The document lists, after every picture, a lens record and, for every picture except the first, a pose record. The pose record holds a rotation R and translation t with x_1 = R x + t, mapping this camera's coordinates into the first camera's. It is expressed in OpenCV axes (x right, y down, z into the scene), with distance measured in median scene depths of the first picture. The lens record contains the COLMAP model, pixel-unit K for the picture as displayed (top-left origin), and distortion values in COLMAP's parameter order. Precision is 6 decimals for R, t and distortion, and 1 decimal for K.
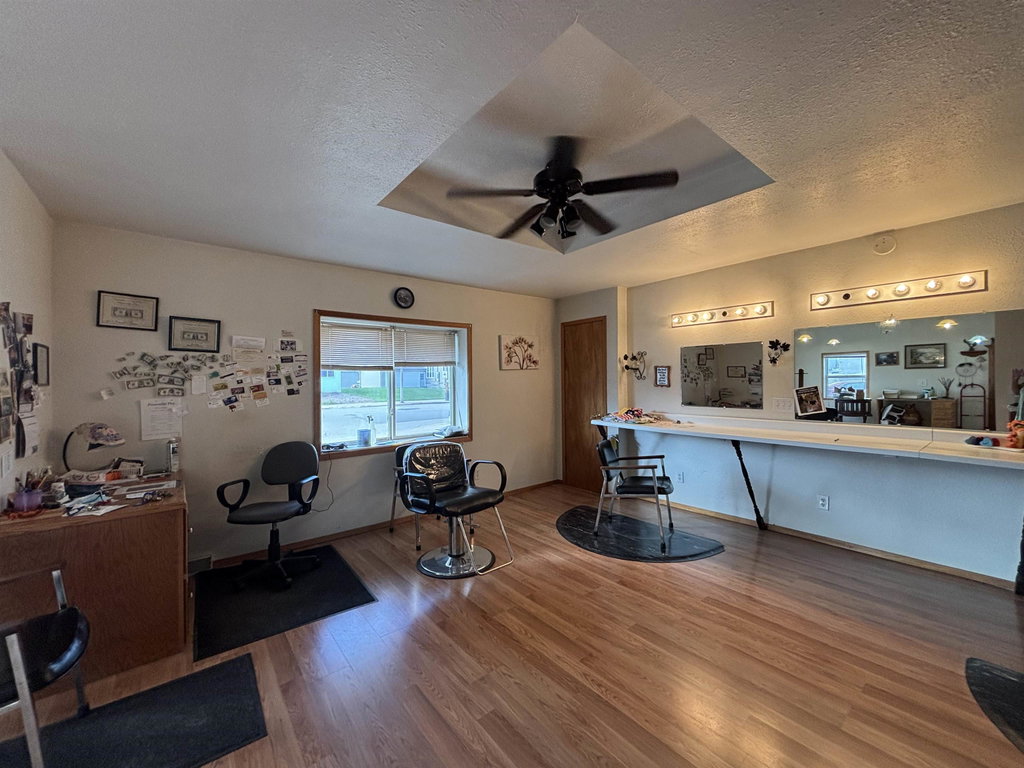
lens RADIAL K [[411.1, 0, 511.9], [0, 411.1, 381.5], [0, 0, 1]] dist [0.001779, 0.000313]
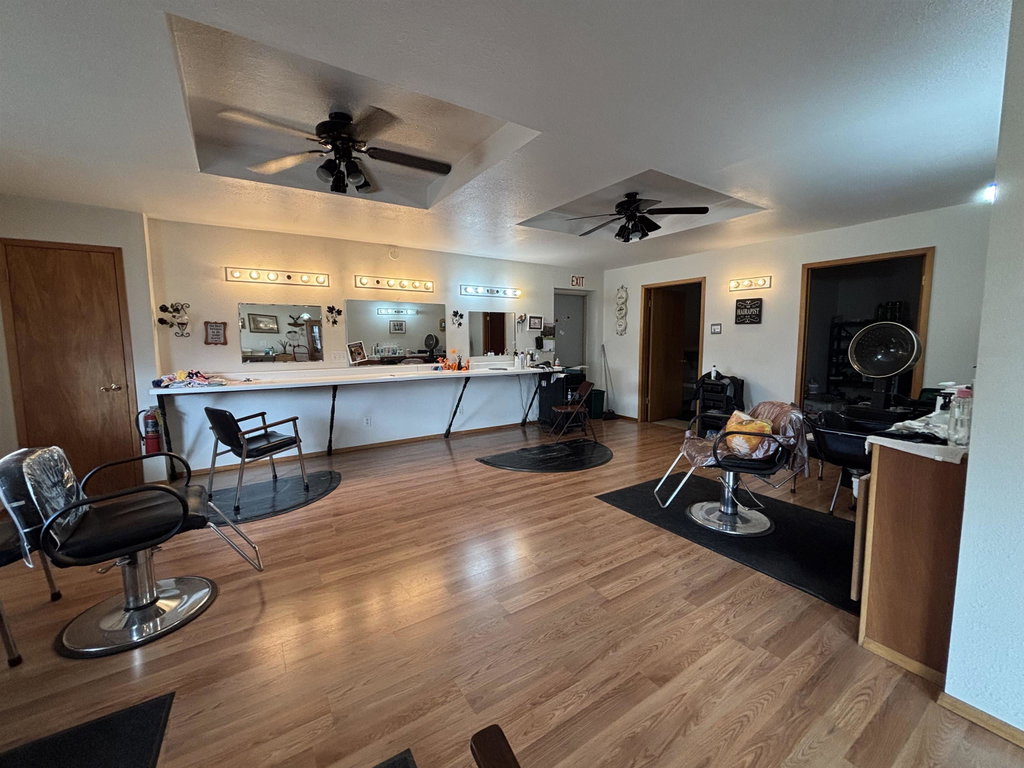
lens RADIAL K [[414.3, 0, 511.1], [0, 414.3, 383.0], [0, 0, 1]] dist [-0.001208, -0.000016]
pose [[0.097323, -0.093376, 0.990863, -0.598238], [0.010662, 0.995630, 0.092778, 0.022996], [-0.995196, 0.001535, 0.097894, 0.320658]]
